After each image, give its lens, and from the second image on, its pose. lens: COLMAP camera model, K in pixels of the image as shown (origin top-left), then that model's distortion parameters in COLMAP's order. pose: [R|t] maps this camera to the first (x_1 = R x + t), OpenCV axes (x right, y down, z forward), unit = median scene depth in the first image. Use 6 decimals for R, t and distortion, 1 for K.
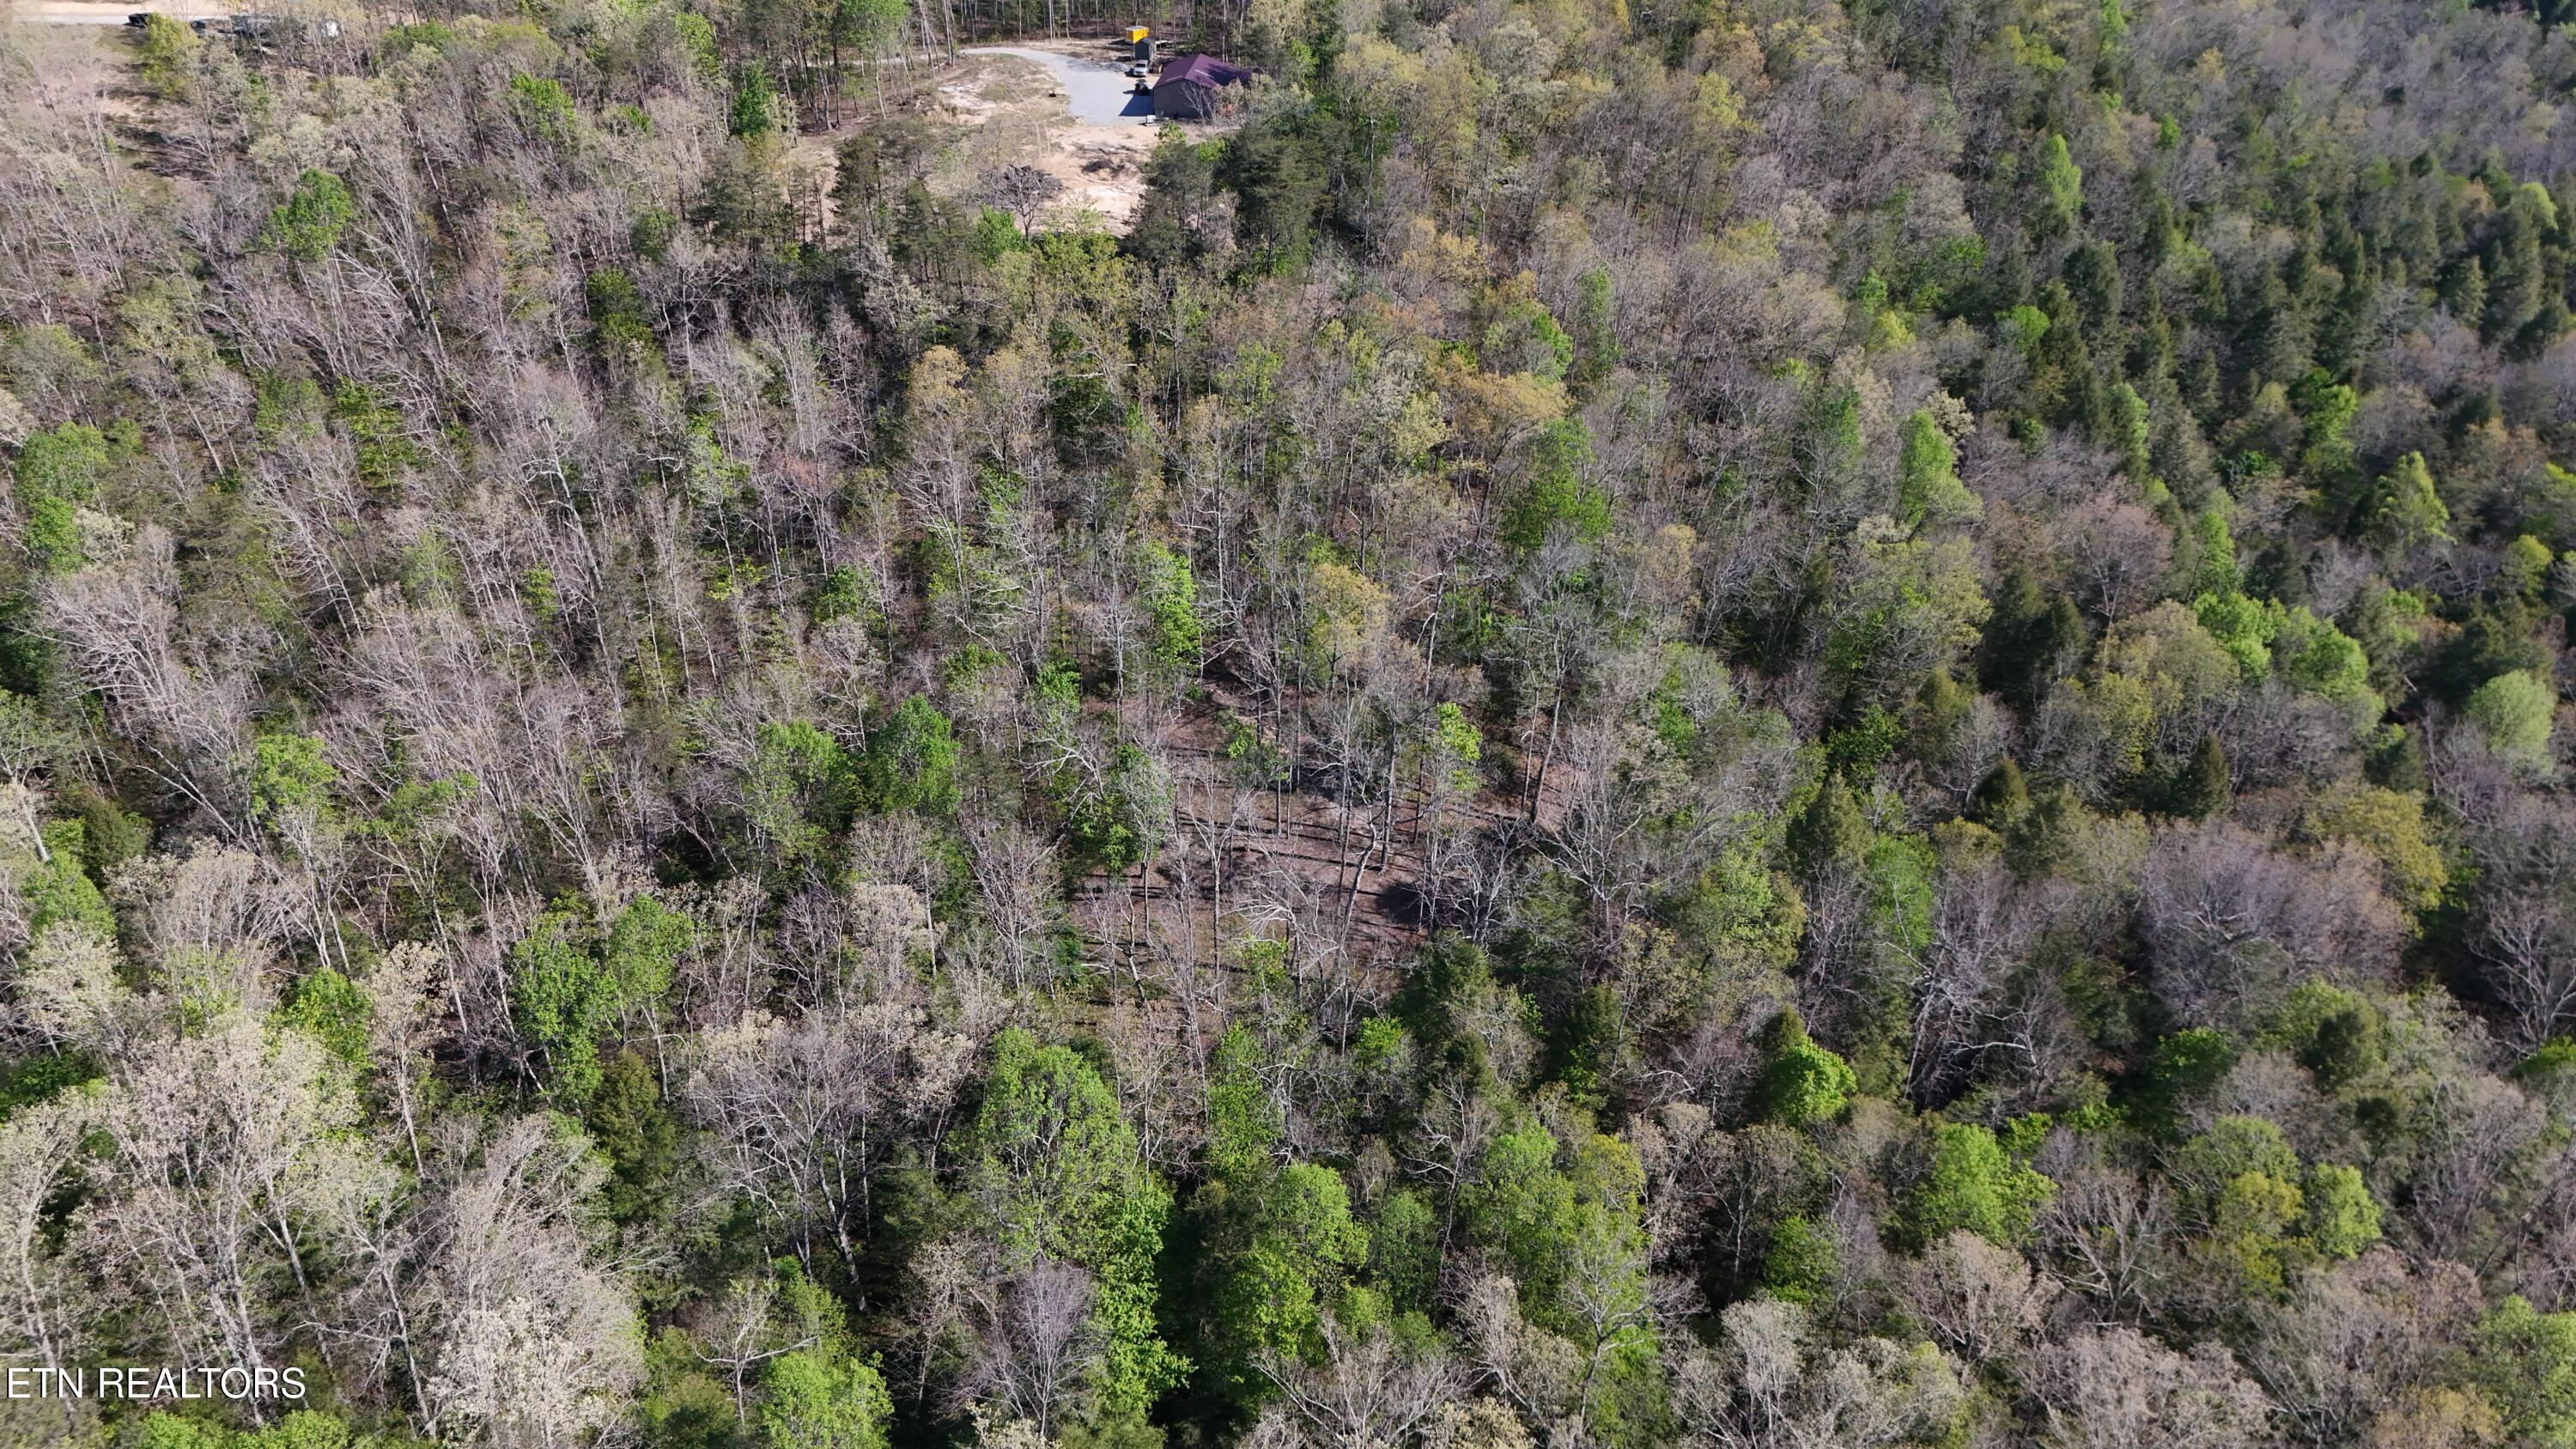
lens RADIAL K [[1911.1, 0, 1291.6], [0, 1911.1, 724.1], [0, 0, 1]] dist [0.053711, -0.048088]
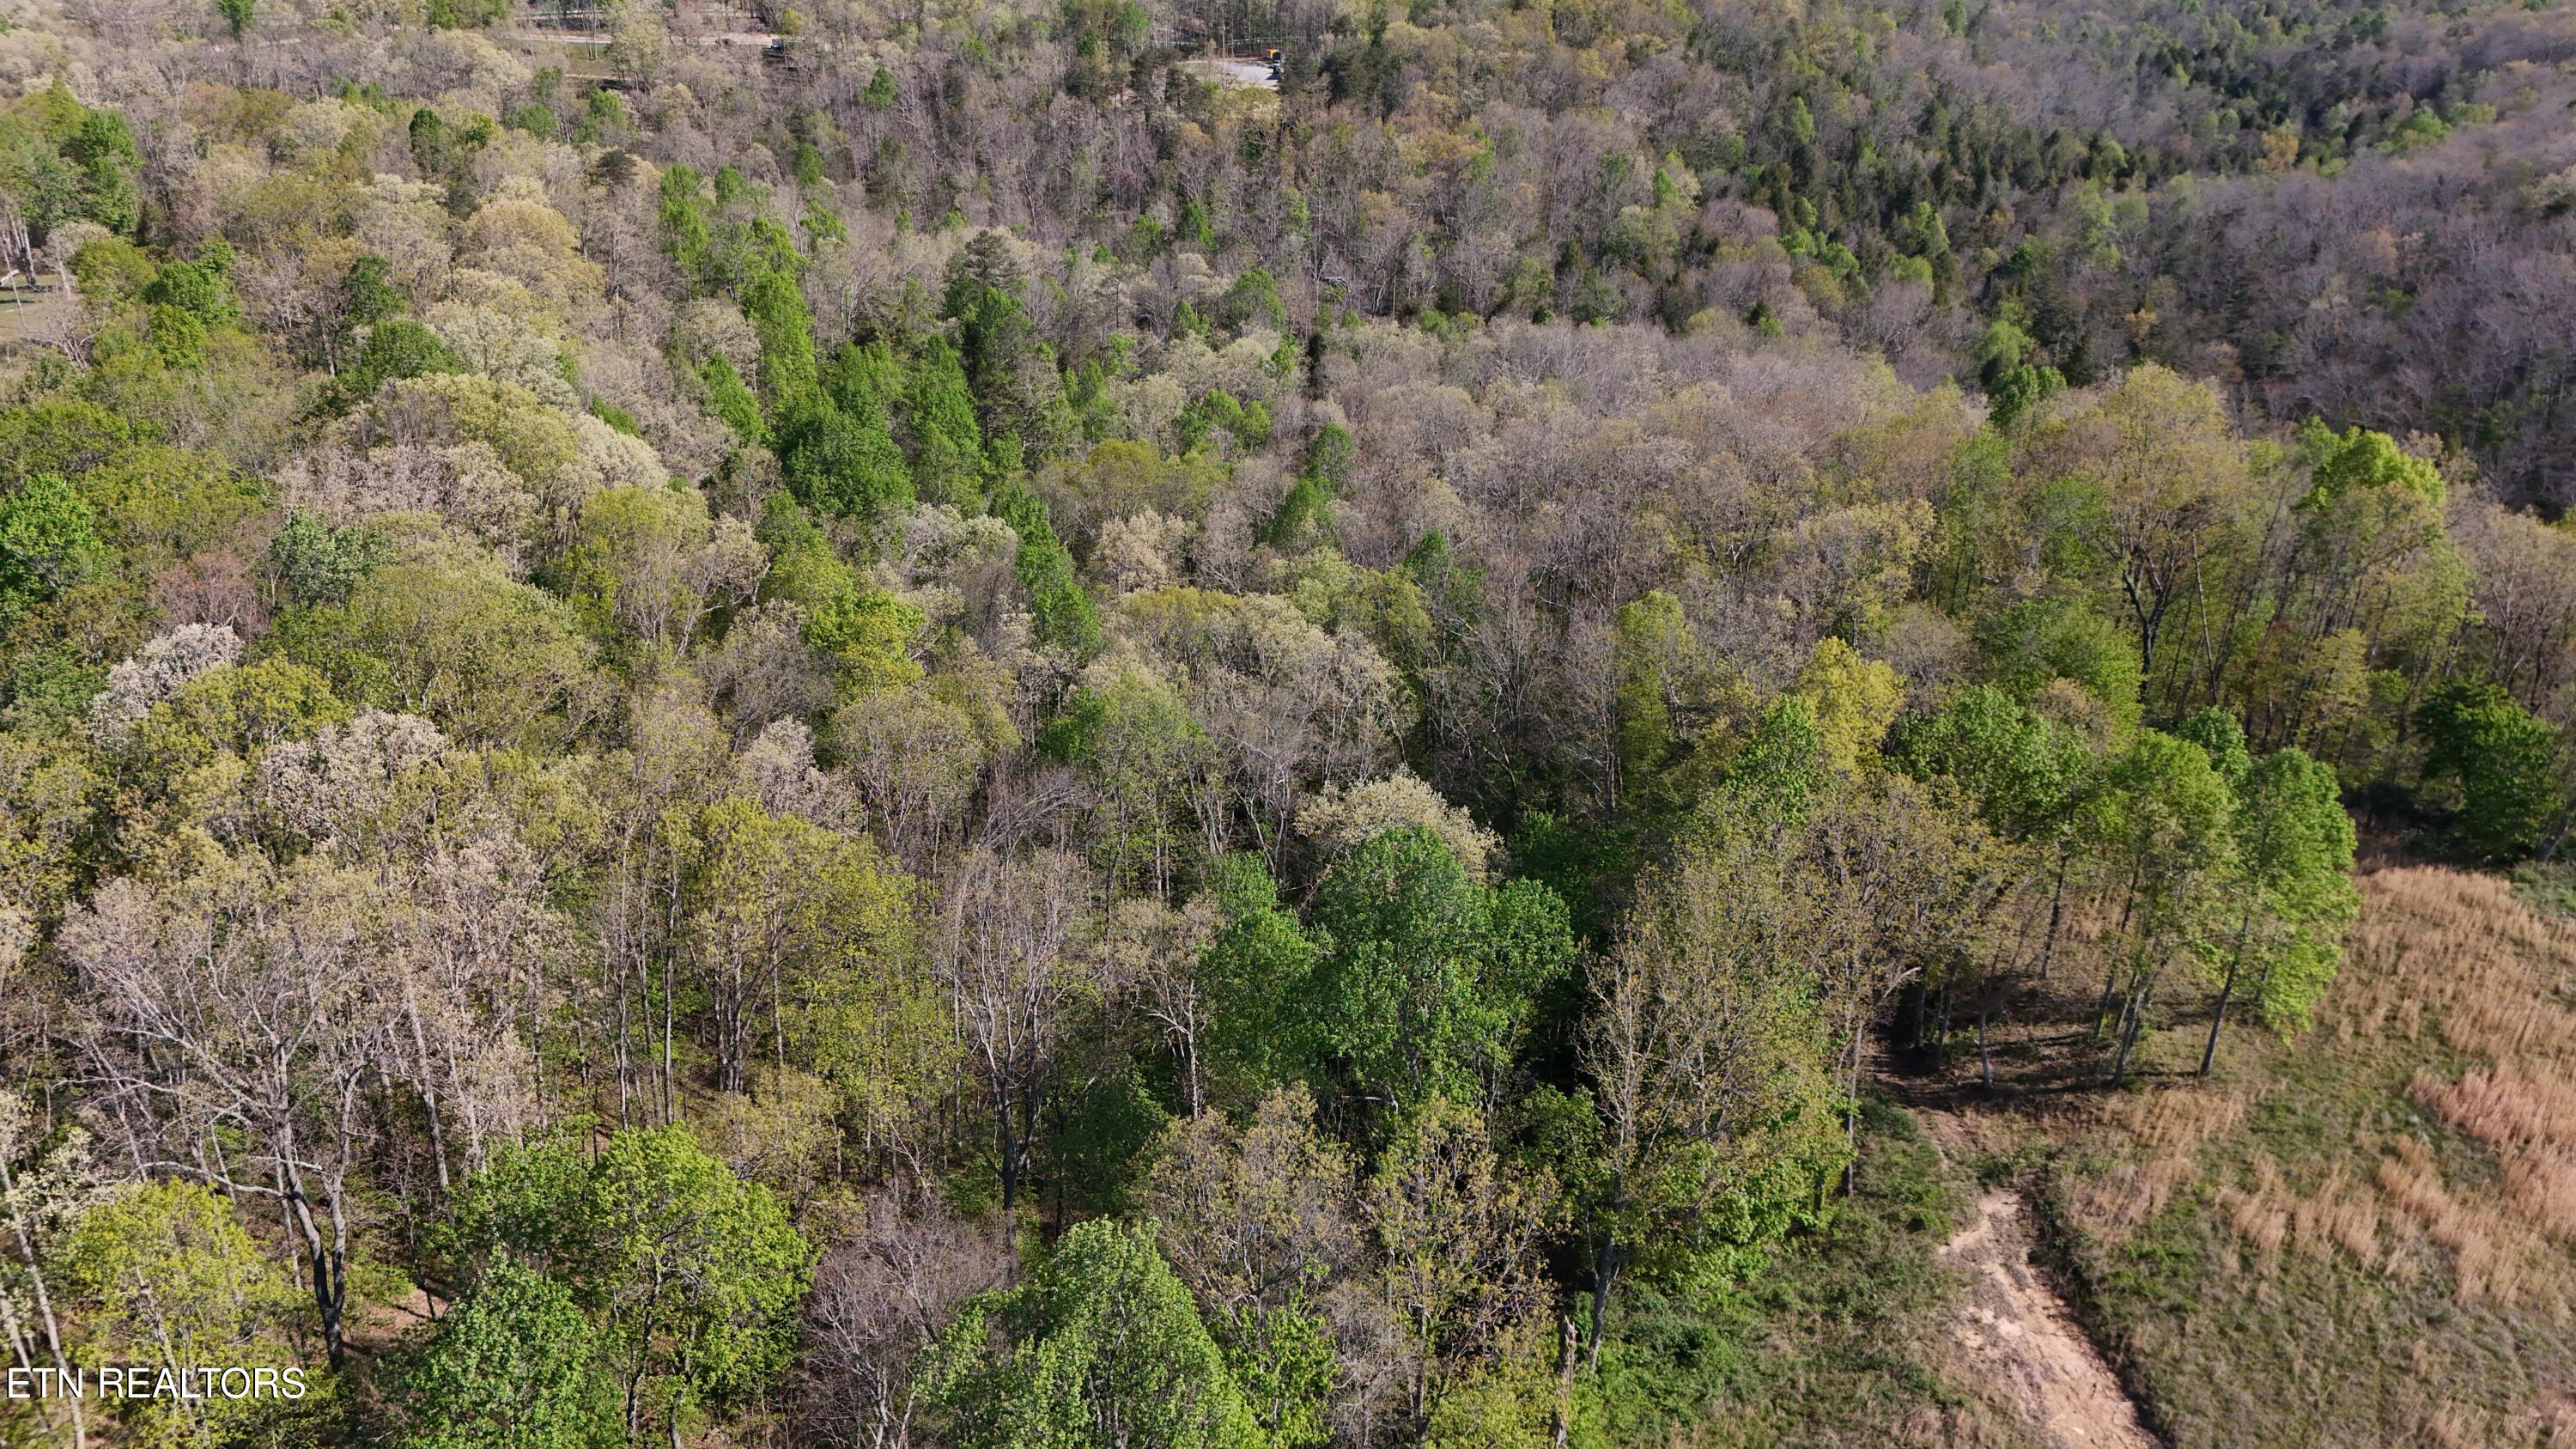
lens RADIAL K [[1911.1, 0, 1281.7], [0, 1911.1, 728.8], [0, 0, 1]] dist [0.053711, -0.048088]
pose [[0.998644, 0.011966, -0.050660, 0.027381], [-0.017459, 0.993843, -0.109411, 0.552708], [0.049038, 0.110147, 0.992705, -0.828395]]
